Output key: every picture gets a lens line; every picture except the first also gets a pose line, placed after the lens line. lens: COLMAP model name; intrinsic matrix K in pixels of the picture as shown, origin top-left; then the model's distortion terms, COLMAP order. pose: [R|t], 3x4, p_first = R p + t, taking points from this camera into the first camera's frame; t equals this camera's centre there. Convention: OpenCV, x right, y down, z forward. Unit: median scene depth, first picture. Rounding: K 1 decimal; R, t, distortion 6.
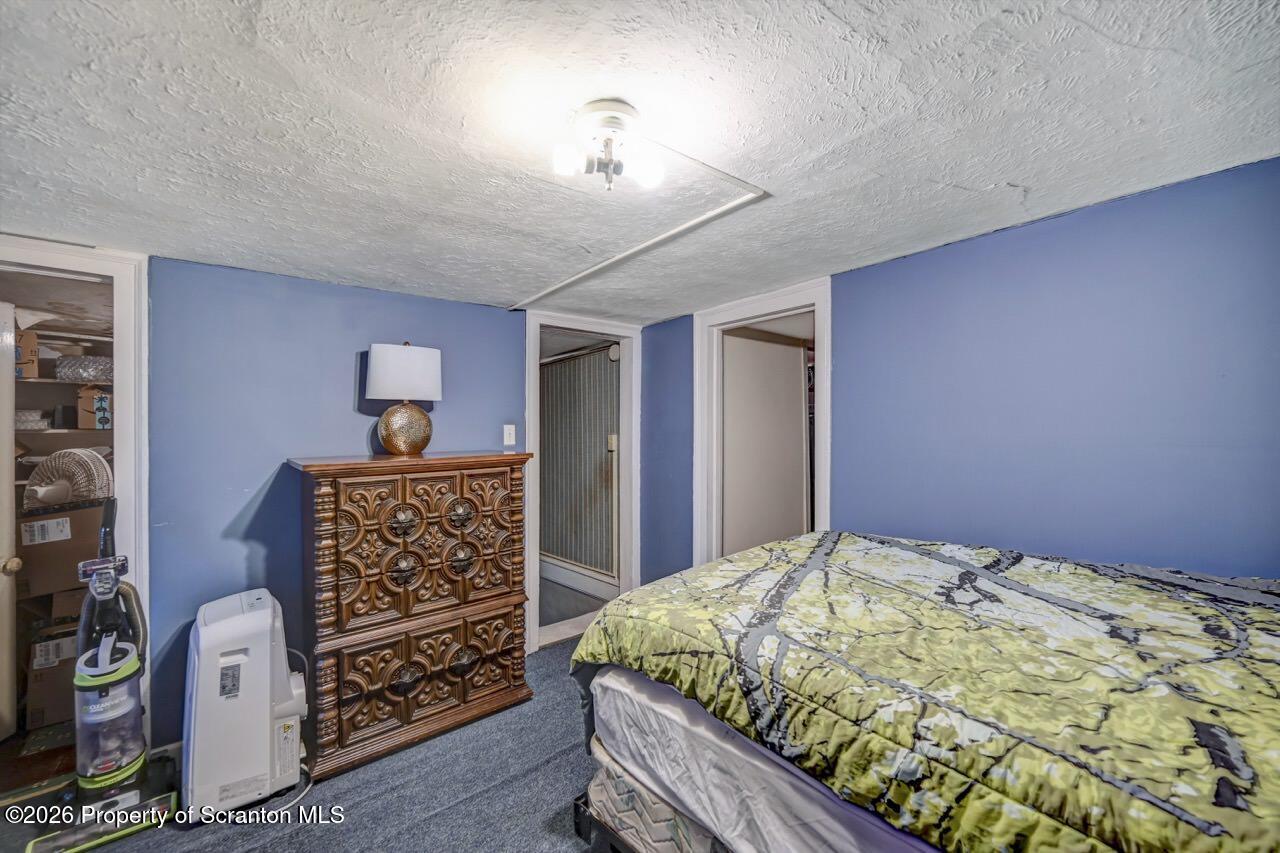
lens RADIAL K [[502.6, 0, 642.1], [0, 502.6, 423.6], [0, 0, 1]] dist [0.001856, 0.000190]
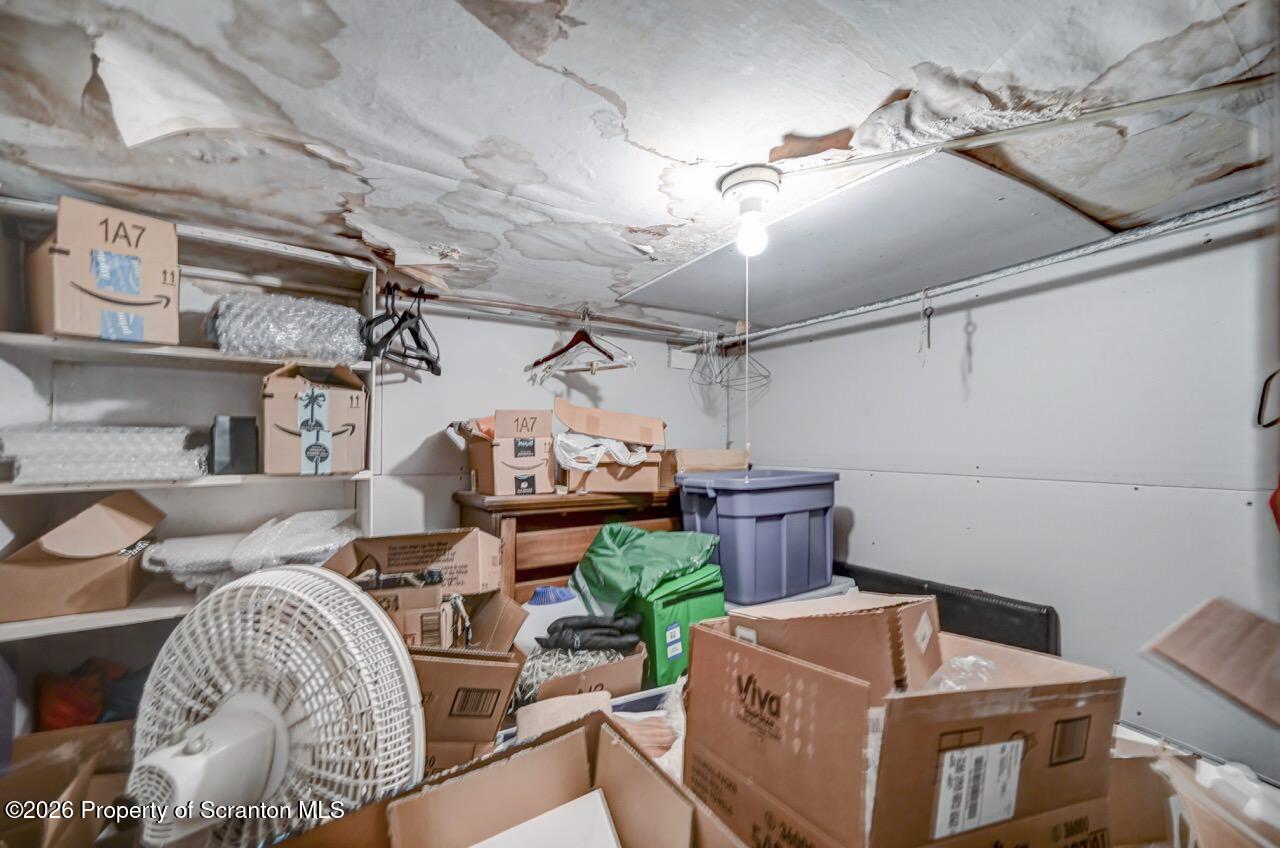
lens RADIAL K [[523.9, 0, 639.2], [0, 523.9, 433.3], [0, 0, 1]] dist [-0.001763, -0.000114]
pose [[0.988259, -0.003493, -0.152747, -0.768898], [0.002312, 0.999966, -0.007913, -0.018662], [0.152769, 0.007467, 0.988234, 0.641605]]
